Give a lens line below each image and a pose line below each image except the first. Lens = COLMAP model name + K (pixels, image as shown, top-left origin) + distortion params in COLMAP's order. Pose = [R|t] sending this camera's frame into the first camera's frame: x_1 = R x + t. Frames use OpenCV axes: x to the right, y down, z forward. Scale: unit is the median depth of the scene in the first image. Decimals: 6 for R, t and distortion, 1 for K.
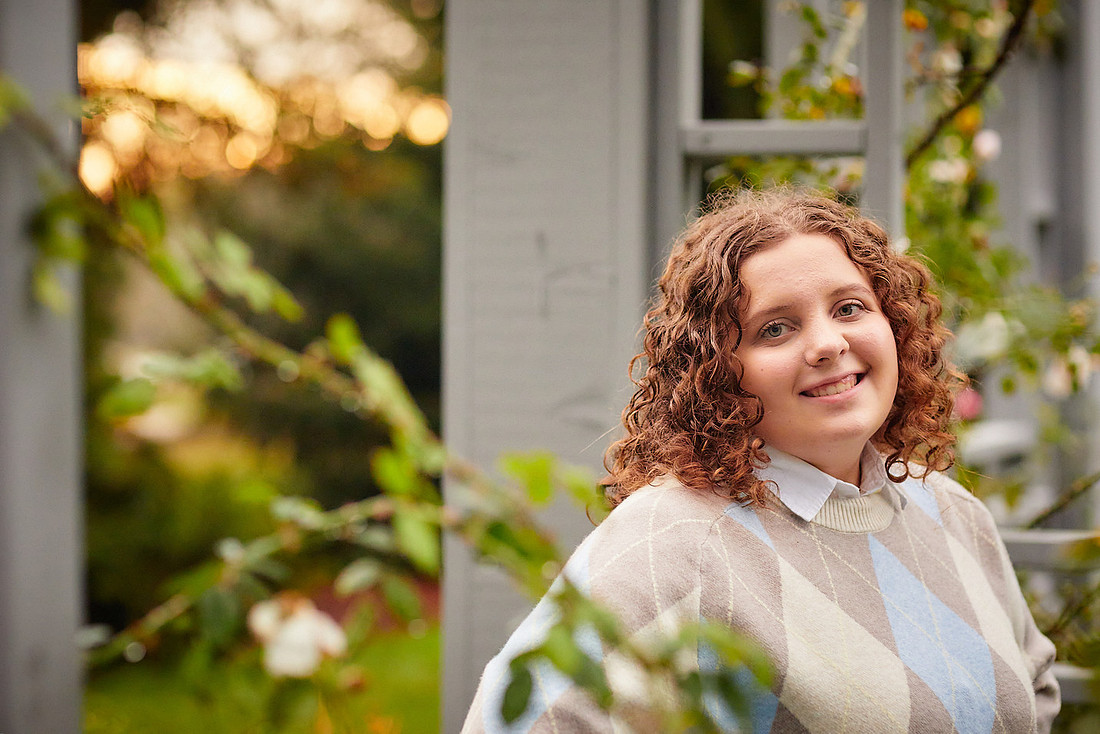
lens RADIAL K [[3173.3, 0, 528.5], [0, 3173.3, 367.8], [0, 0, 1]] dist [0.013658, -0.401765]
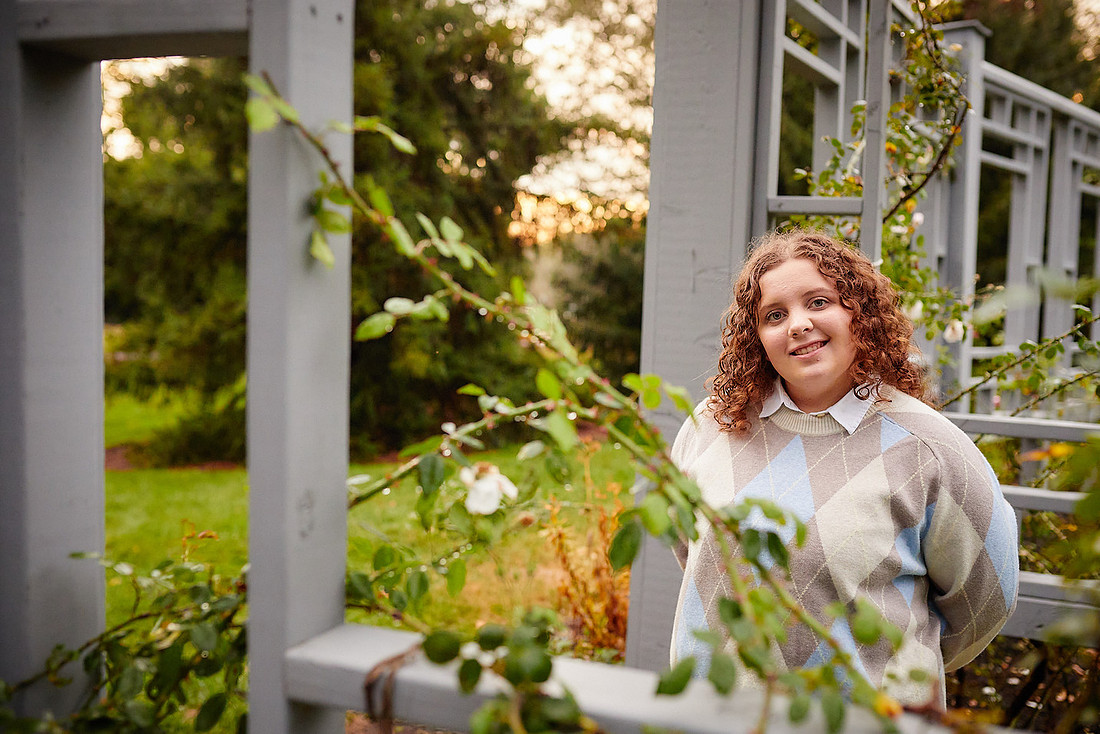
lens RADIAL K [[1103.1, 0, 550.3], [0, 1103.1, 374.3], [0, 0, 1]] dist [0.007498, 0.003995]
pose [[0.988690, 0.046953, -0.142433, 0.017615], [-0.039193, 0.997616, 0.056808, -0.000316], [0.144760, -0.050583, 0.988173, 0.292610]]
